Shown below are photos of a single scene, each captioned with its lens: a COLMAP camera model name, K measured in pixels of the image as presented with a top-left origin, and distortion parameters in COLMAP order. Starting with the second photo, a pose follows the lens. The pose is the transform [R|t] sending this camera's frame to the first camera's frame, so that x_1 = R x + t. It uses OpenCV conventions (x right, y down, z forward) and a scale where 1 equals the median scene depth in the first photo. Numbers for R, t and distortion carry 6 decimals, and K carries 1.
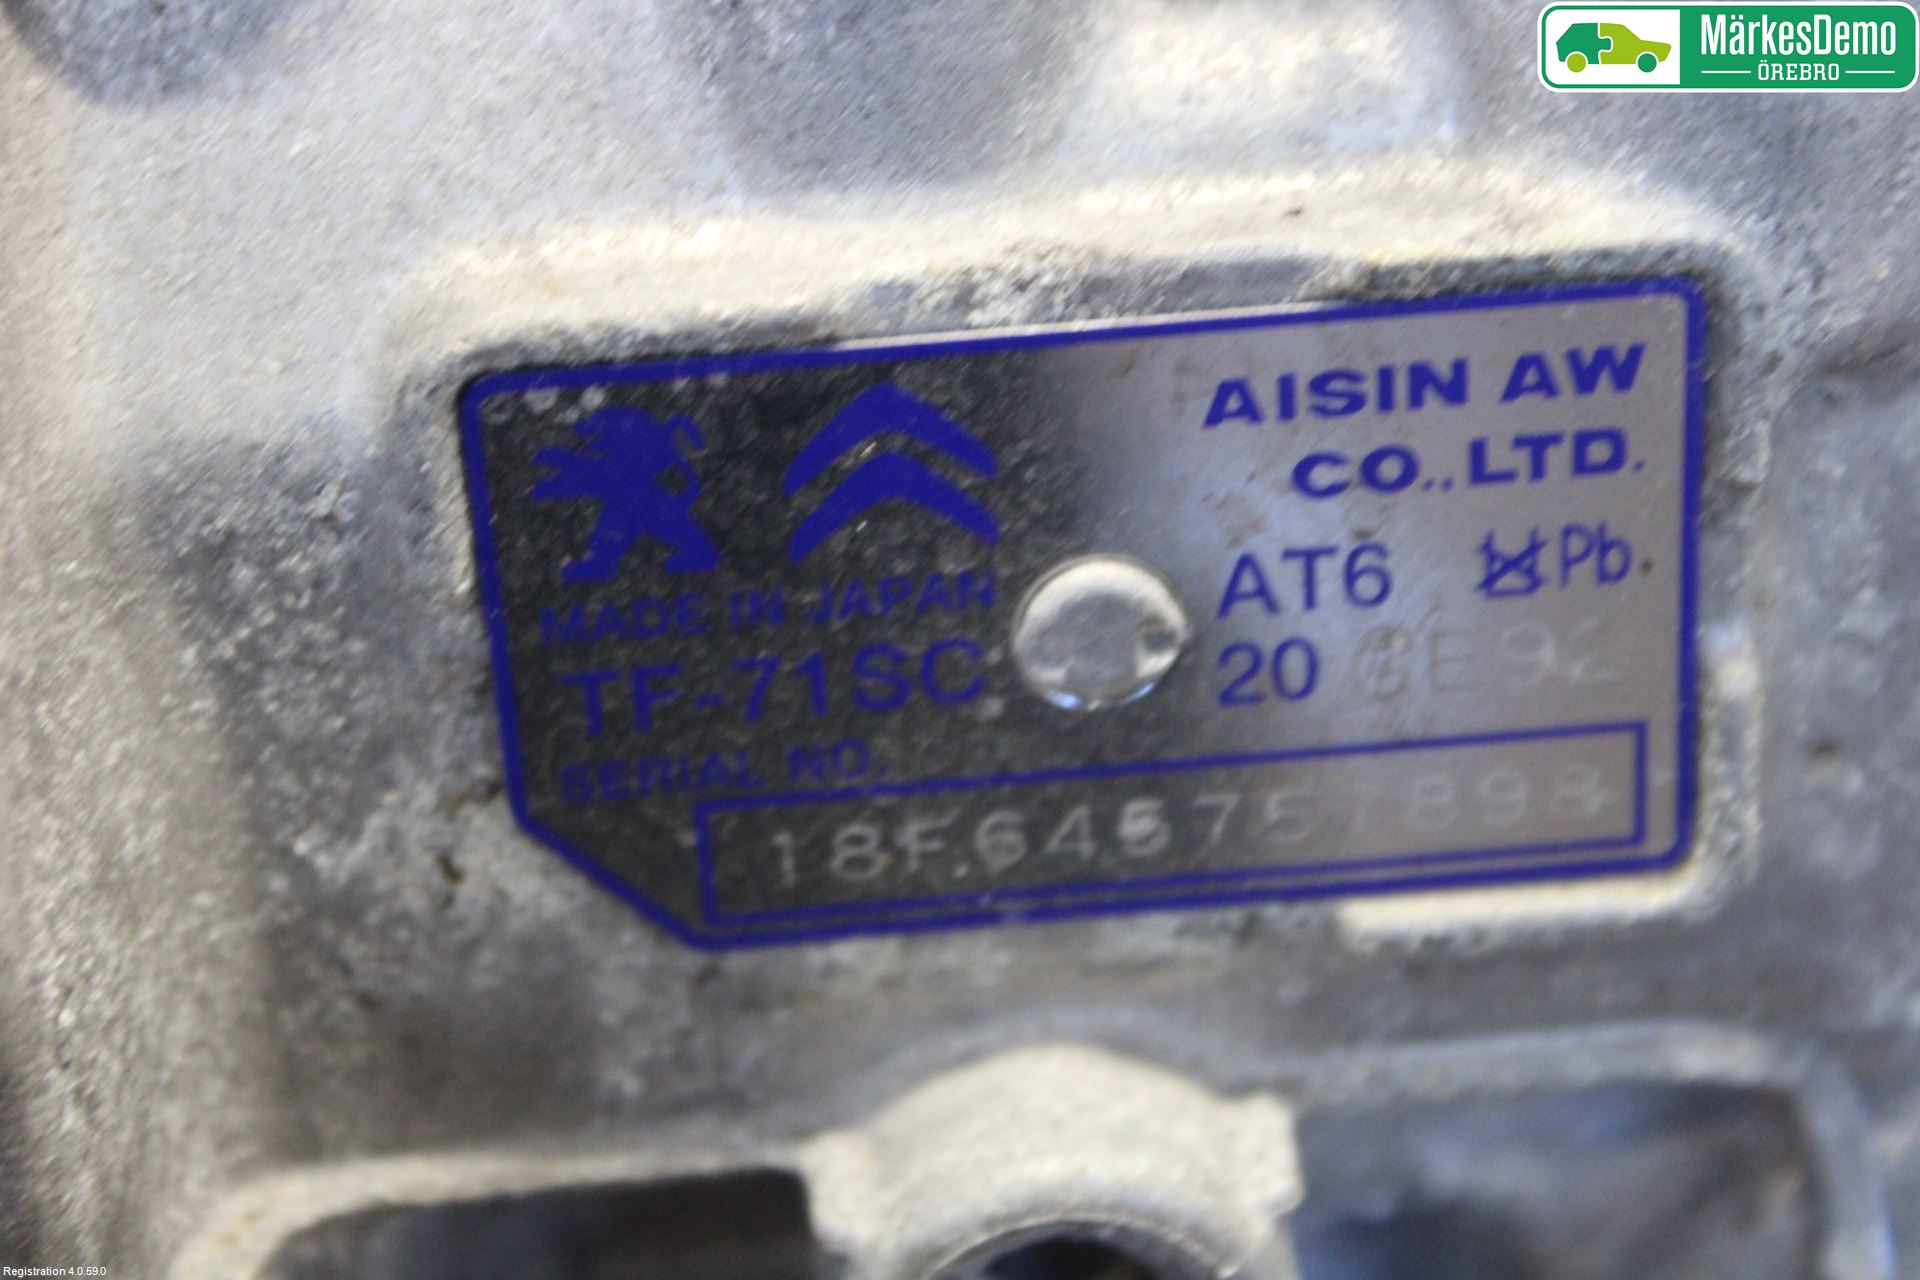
lens RADIAL K [[4911.5, 0, 959.9], [0, 4911.5, 639.5], [0, 0, 1]] dist [-0.089700, 0.000000]
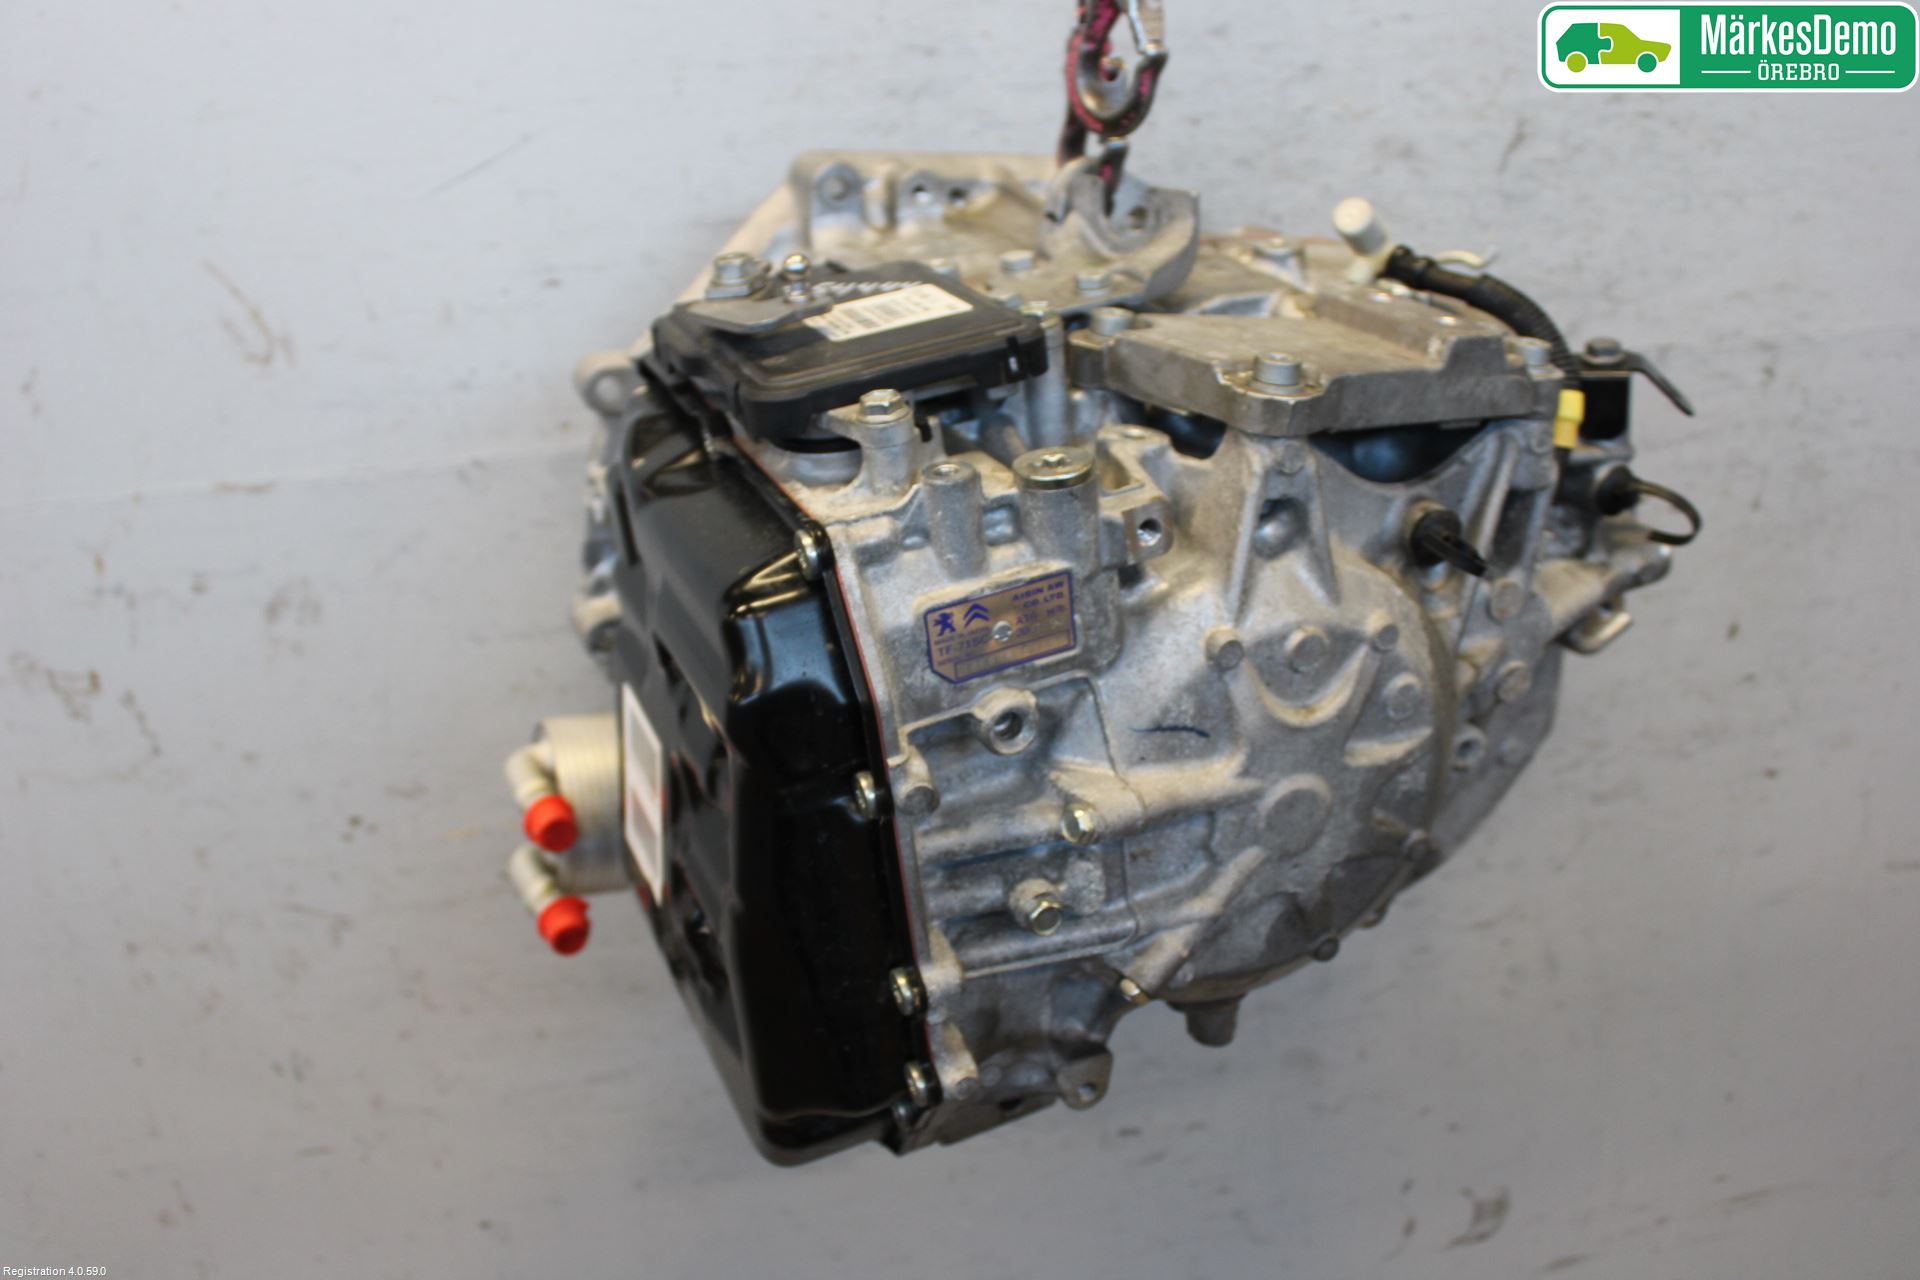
lens RADIAL K [[1777.6, 0, 961.6], [0, 1777.6, 641.7], [0, 0, 1]] dist [-0.087360, 0.000000]
pose [[0.951414, -0.194295, 0.238873, -0.700491], [0.203059, 0.979088, -0.012396, 0.037165], [-0.231469, 0.060299, 0.970972, -1.689741]]
